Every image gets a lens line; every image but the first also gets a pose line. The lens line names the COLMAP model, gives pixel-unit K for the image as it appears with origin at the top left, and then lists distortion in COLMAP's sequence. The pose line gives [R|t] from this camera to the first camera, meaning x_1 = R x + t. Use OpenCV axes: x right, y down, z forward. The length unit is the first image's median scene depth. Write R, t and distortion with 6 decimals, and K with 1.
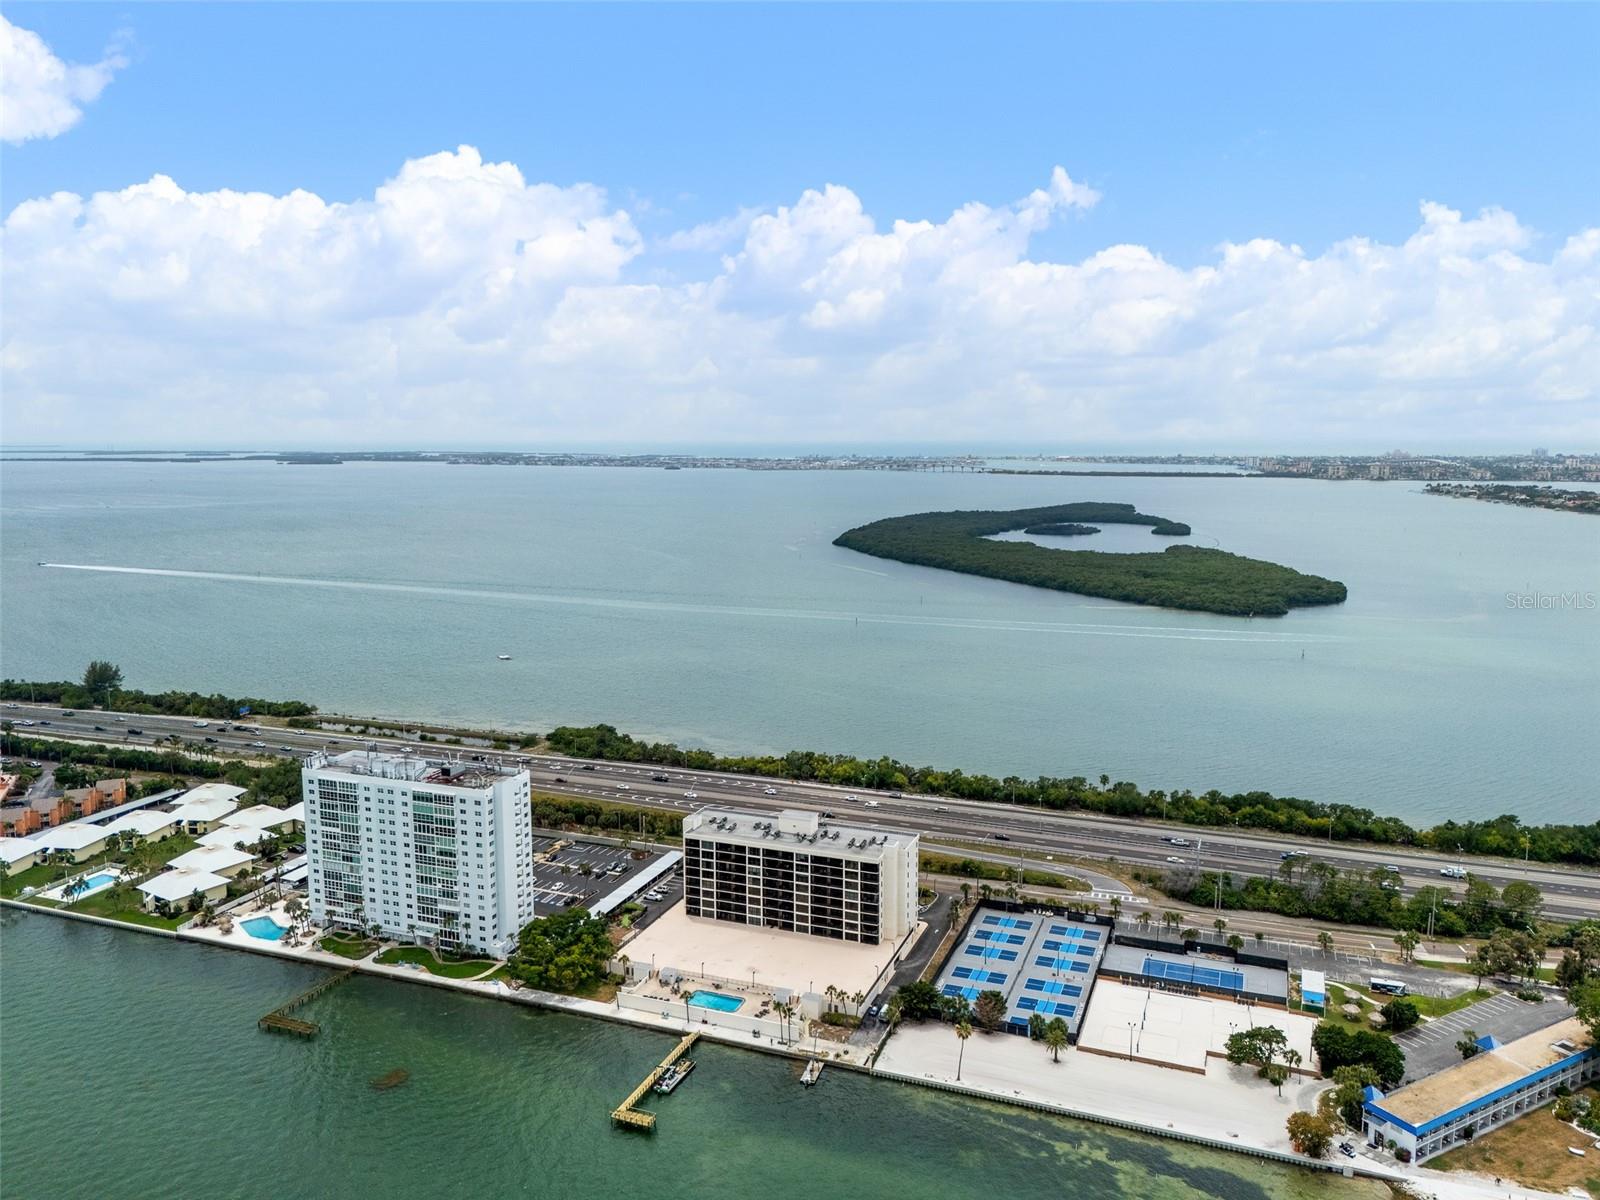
lens RADIAL K [[1178.7, 0, 804.7], [0, 1178.7, 597.4], [0, 0, 1]] dist [0.062872, -0.050926]
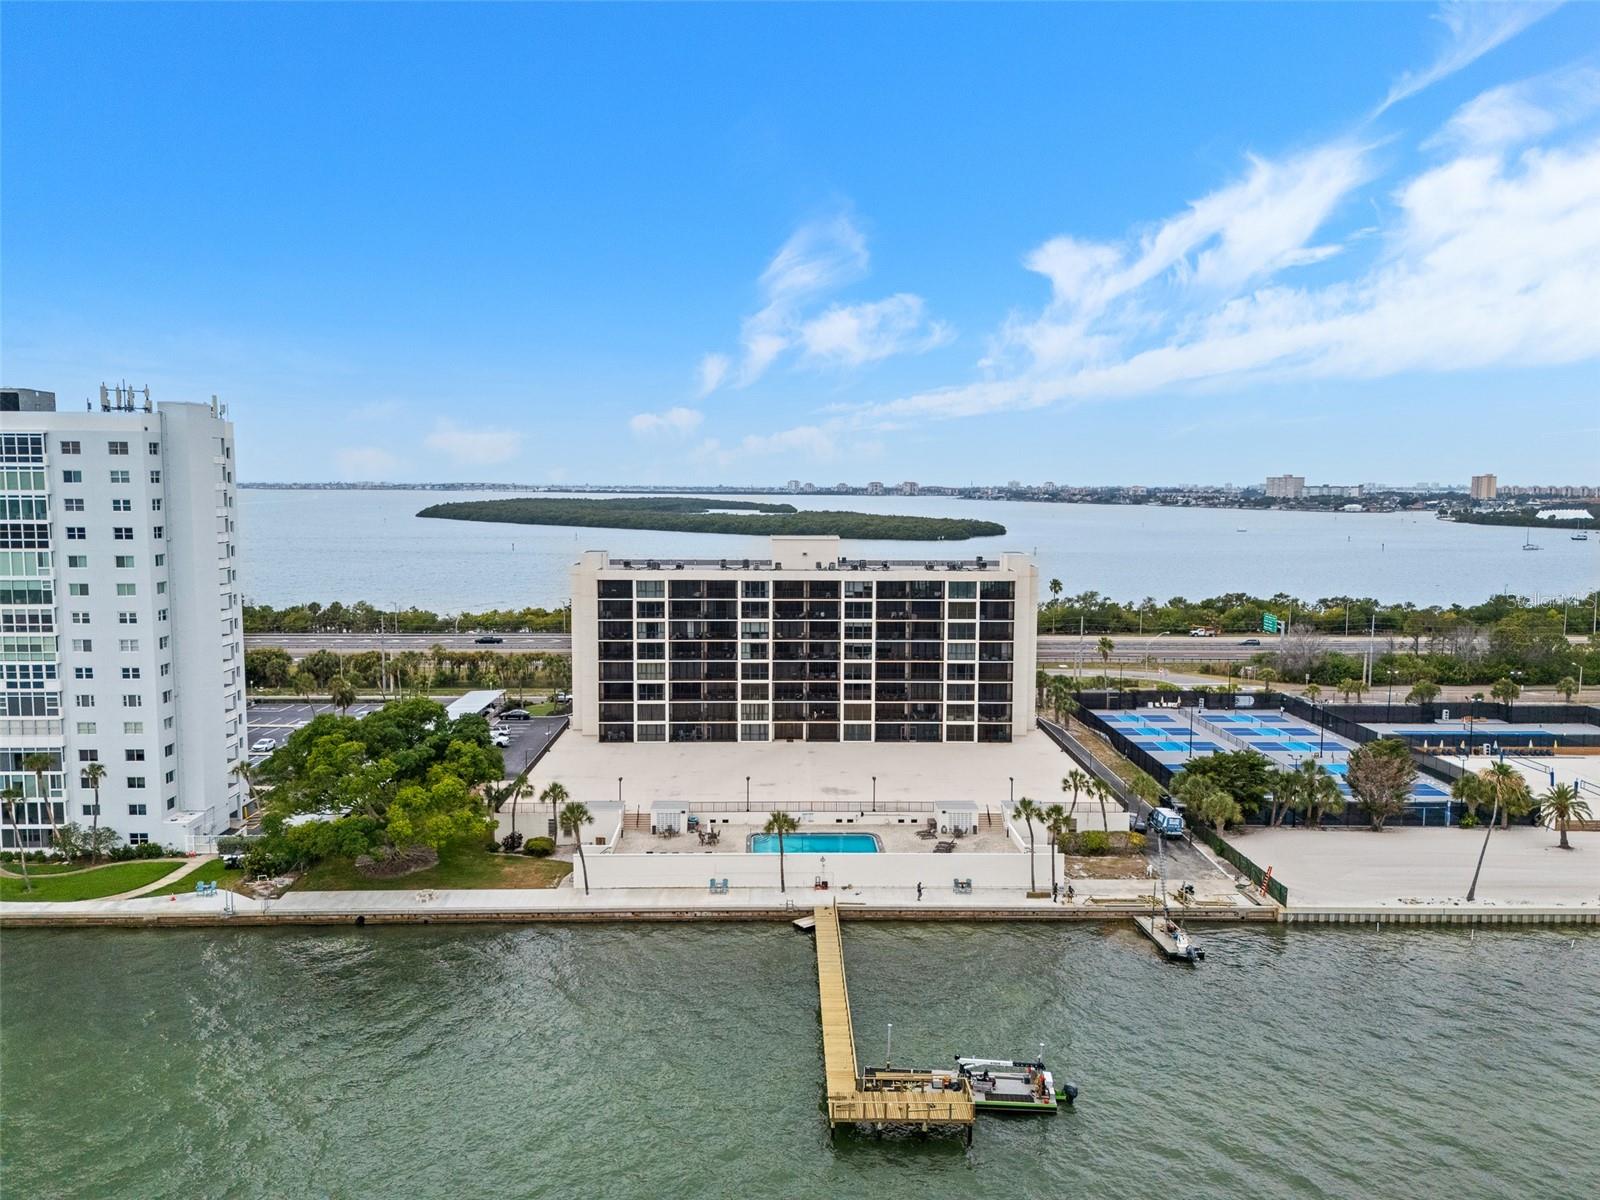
lens RADIAL K [[1175.3, 0, 805.6], [0, 1175.3, 598.3], [0, 0, 1]] dist [0.087507, -0.093145]
pose [[0.923290, -0.030857, 0.382861, -0.214599], [0.045657, 0.998518, -0.029628, 0.237522], [-0.381380, 0.044836, 0.923331, 0.544251]]
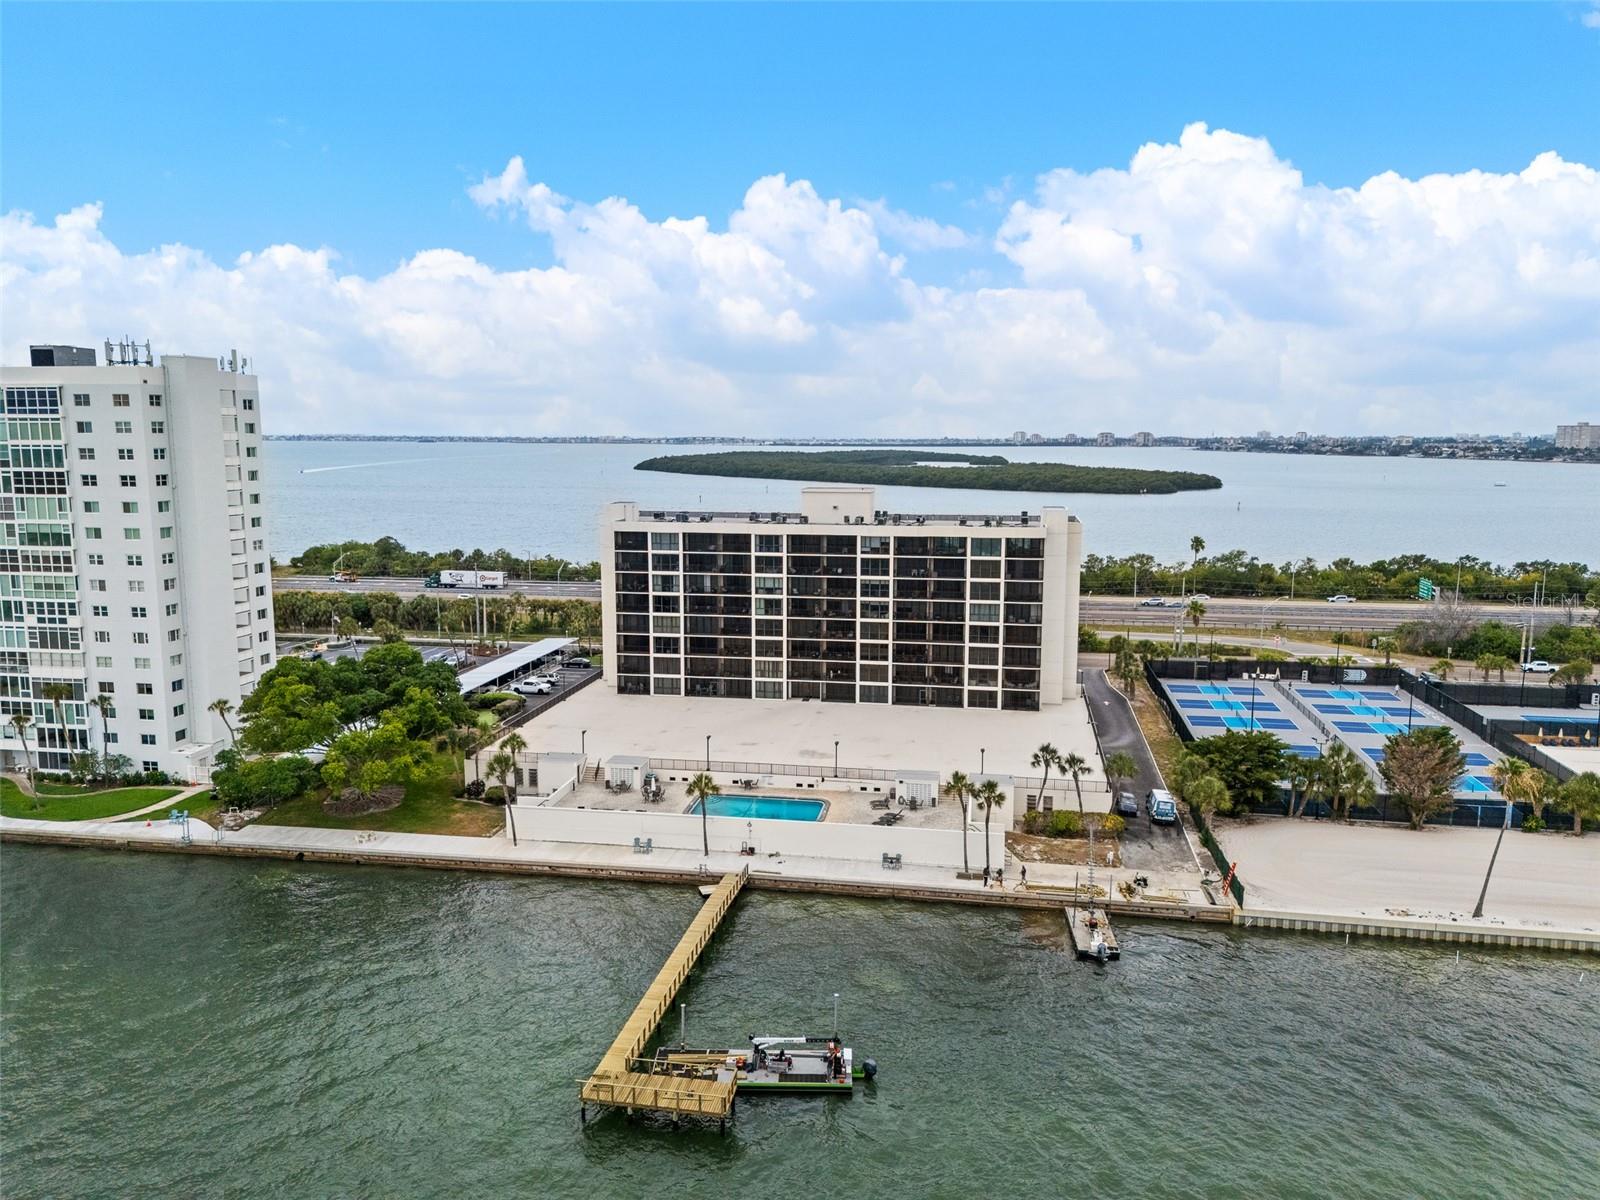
lens RADIAL K [[1175.3, 0, 805.6], [0, 1175.3, 598.3], [0, 0, 1]] dist [0.087507, -0.093145]
pose [[0.980024, -0.023269, 0.197512, -0.124676], [0.023062, 0.999728, 0.003347, 0.239359], [-0.197537, 0.001275, 0.980295, 0.535381]]
